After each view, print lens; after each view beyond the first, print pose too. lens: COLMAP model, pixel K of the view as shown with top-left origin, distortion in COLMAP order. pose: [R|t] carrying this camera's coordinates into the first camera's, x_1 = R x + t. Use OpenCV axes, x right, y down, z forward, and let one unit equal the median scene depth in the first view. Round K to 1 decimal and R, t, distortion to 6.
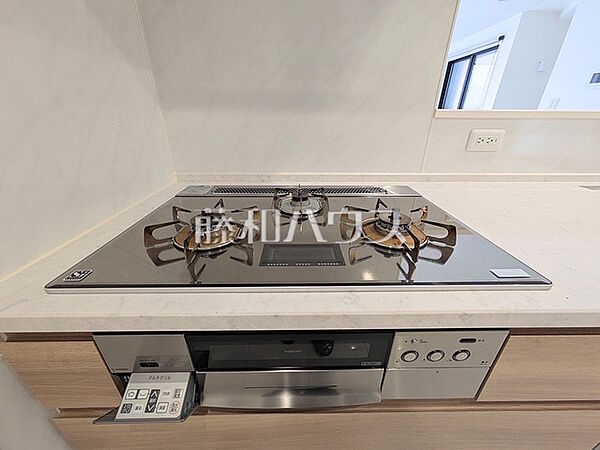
lens RADIAL K [[241.1, 0, 296.8], [0, 241.1, 240.0], [0, 0, 1]] dist [-0.002757, 0.001024]
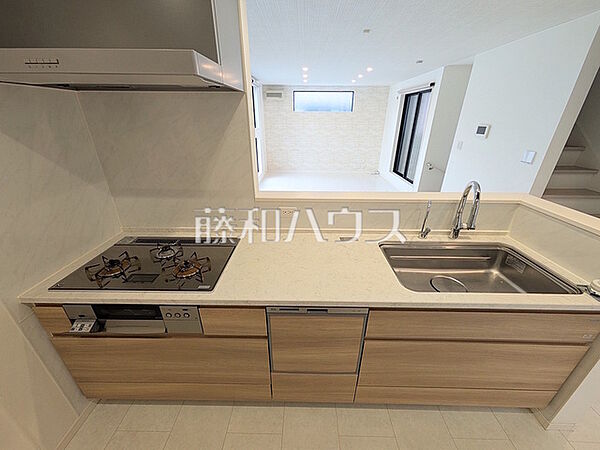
lens RADIAL K [[241.1, 0, 306.2], [0, 241.1, 235.8], [0, 0, 1]] dist [-0.002757, 0.001024]
pose [[0.999794, 0.013853, -0.014842, 1.058074], [-0.014011, 0.999846, -0.010603, -0.231323], [0.014693, 0.010808, 0.999834, -0.939522]]
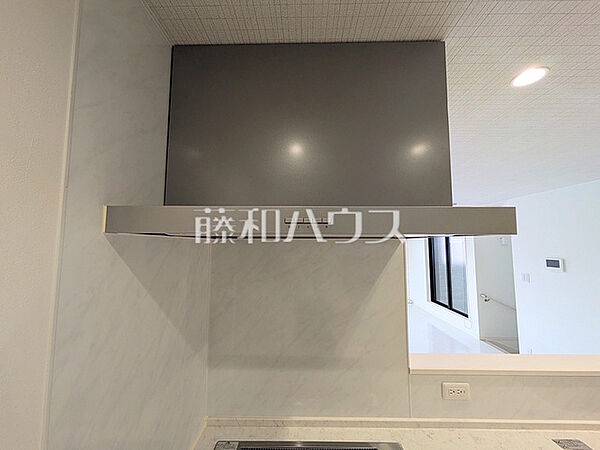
lens RADIAL K [[241.1, 0, 301.7], [0, 241.1, 226.3], [0, 0, 1]] dist [-0.002757, 0.001024]
pose [[0.999496, -0.003644, -0.031525, 0.023352], [-0.013313, 0.853596, -0.520766, -0.532338], [0.028807, 0.520923, 0.853117, -0.597596]]
